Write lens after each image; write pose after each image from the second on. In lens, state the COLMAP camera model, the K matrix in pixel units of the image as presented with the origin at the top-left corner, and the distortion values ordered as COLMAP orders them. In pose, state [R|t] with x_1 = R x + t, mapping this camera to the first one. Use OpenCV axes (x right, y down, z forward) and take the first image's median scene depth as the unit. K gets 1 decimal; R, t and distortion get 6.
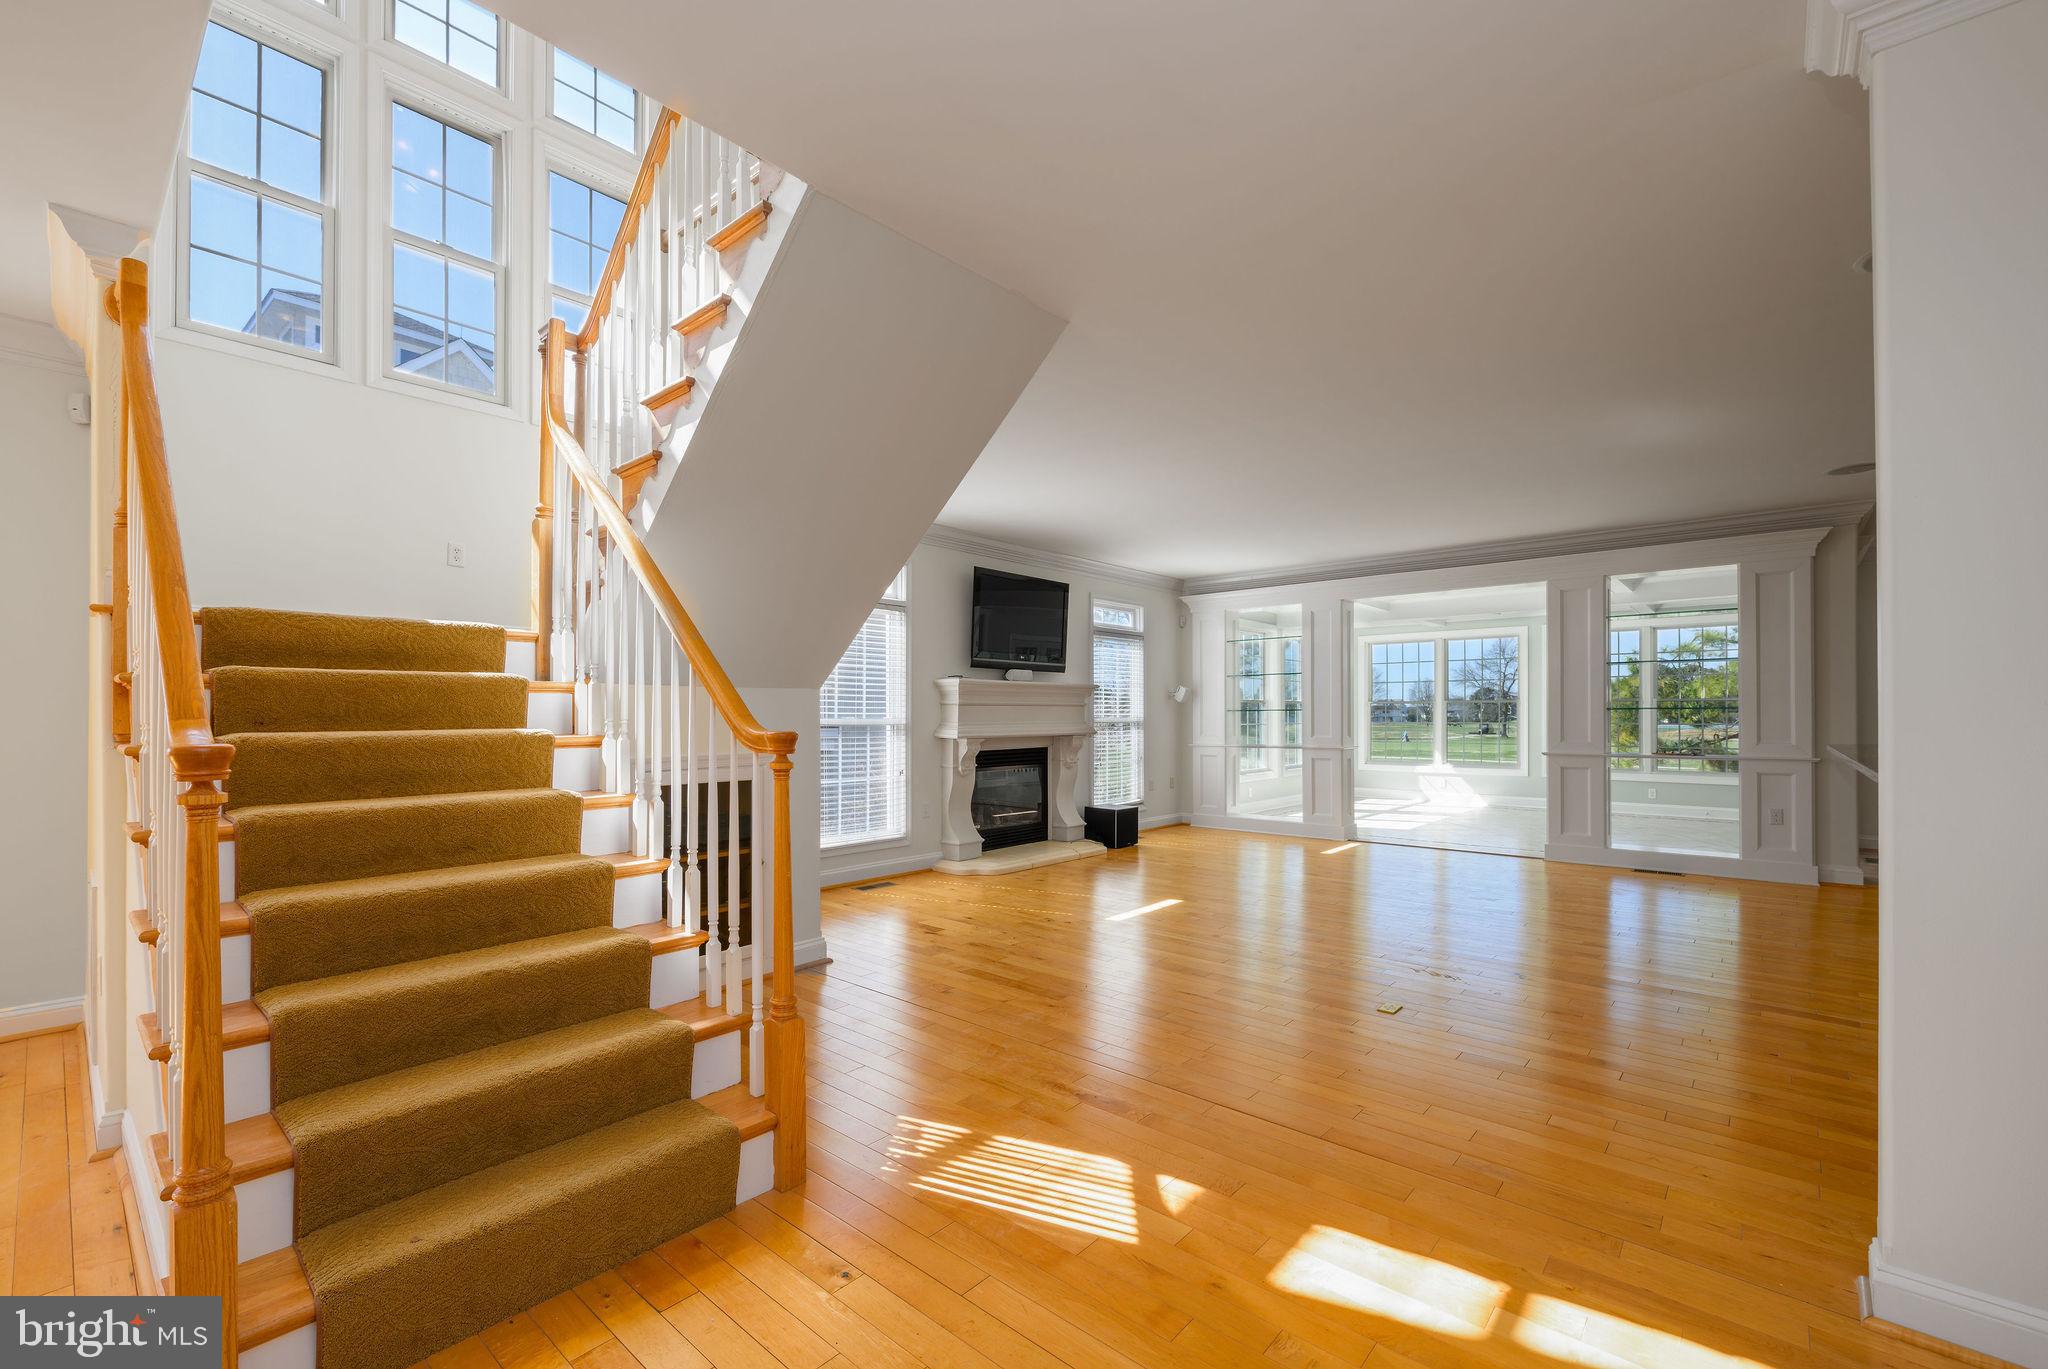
lens RADIAL K [[857.7, 0, 1027.2], [0, 857.7, 705.3], [0, 0, 1]] dist [0.002075, -0.002764]
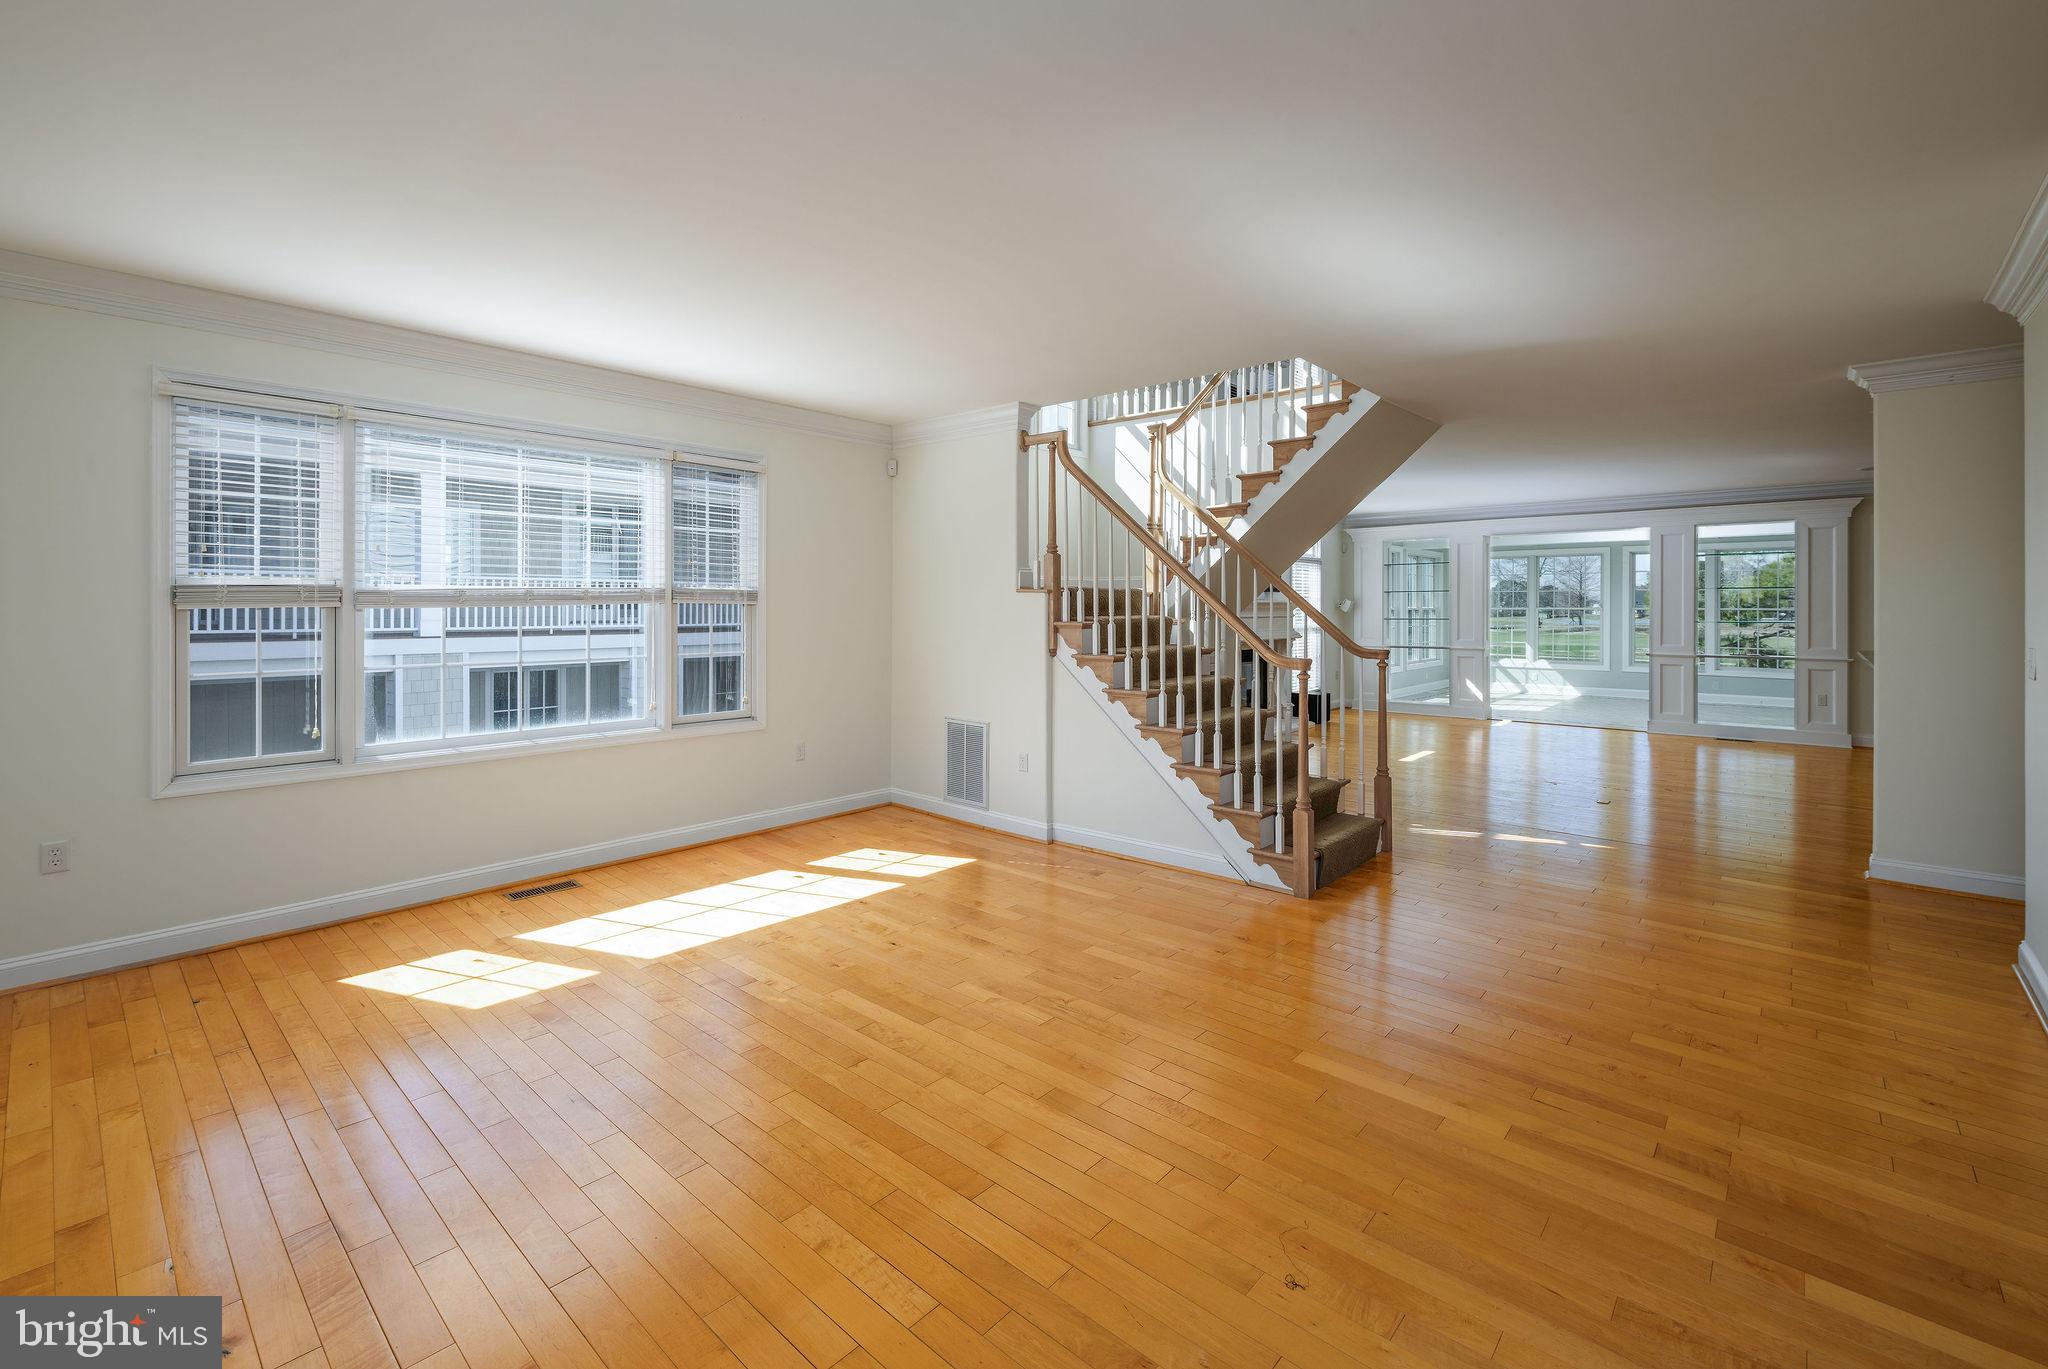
lens RADIAL K [[857.7, 0, 1021.1], [0, 857.7, 610.2], [0, 0, 1]] dist [0.002075, -0.002764]
pose [[0.999801, 0.002405, -0.019806, -0.364881], [-0.002091, 0.999872, 0.015855, -0.033146], [0.019841, -0.015811, 0.999678, -0.379968]]
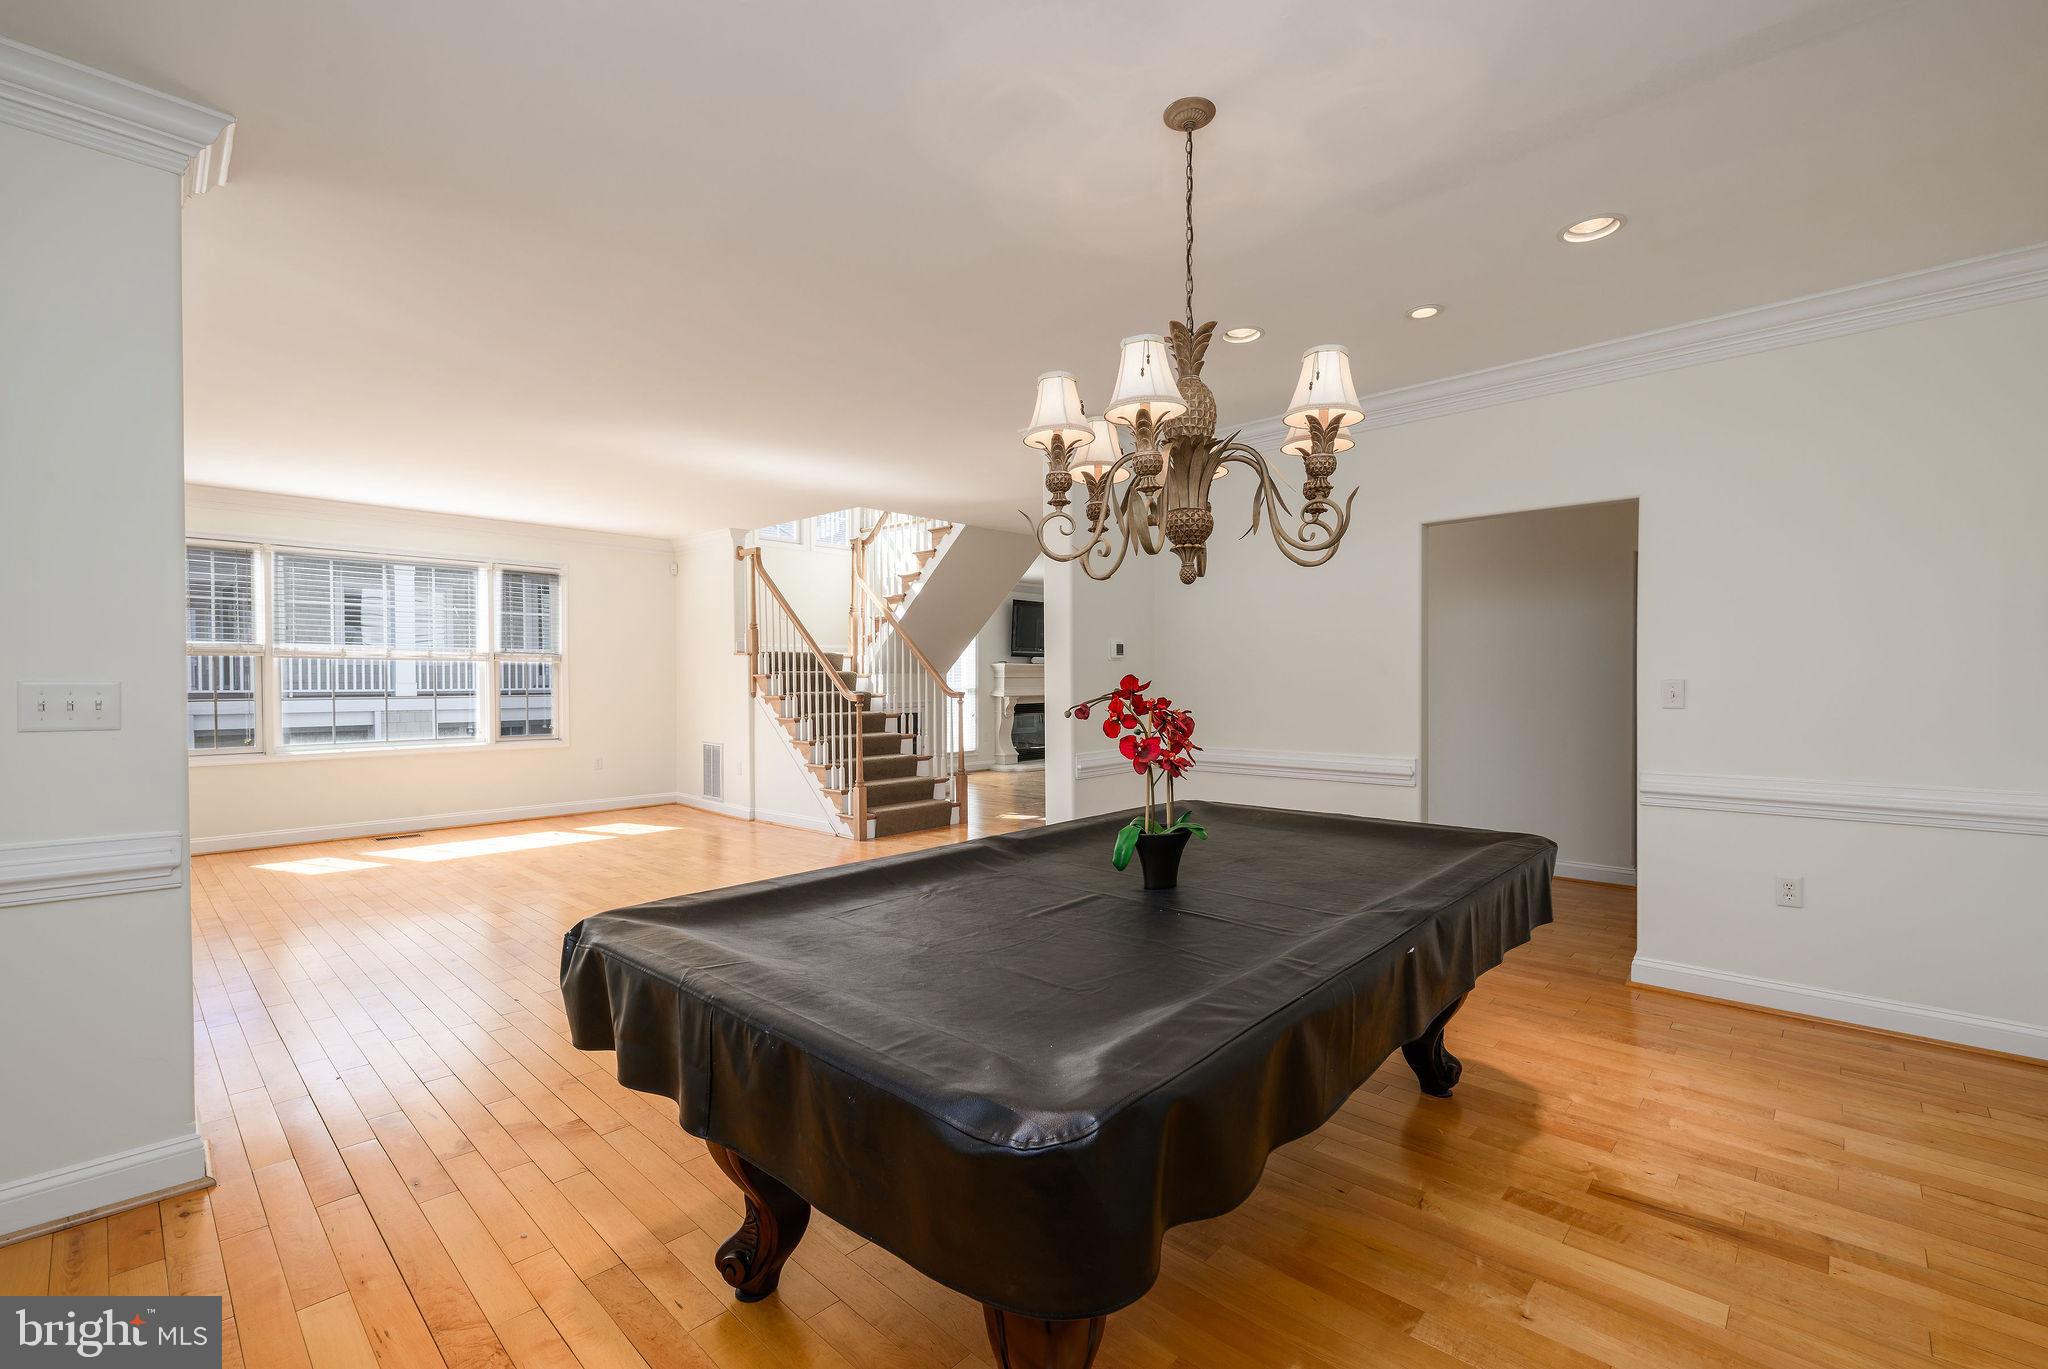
lens RADIAL K [[857.7, 0, 1040.5], [0, 857.7, 688.8], [0, 0, 1]] dist [0.002075, -0.002764]
pose [[0.999720, 0.001644, -0.023610, 0.034748], [-0.001037, 0.999670, 0.025672, -0.022270], [0.023644, -0.025641, 0.999392, -0.735365]]
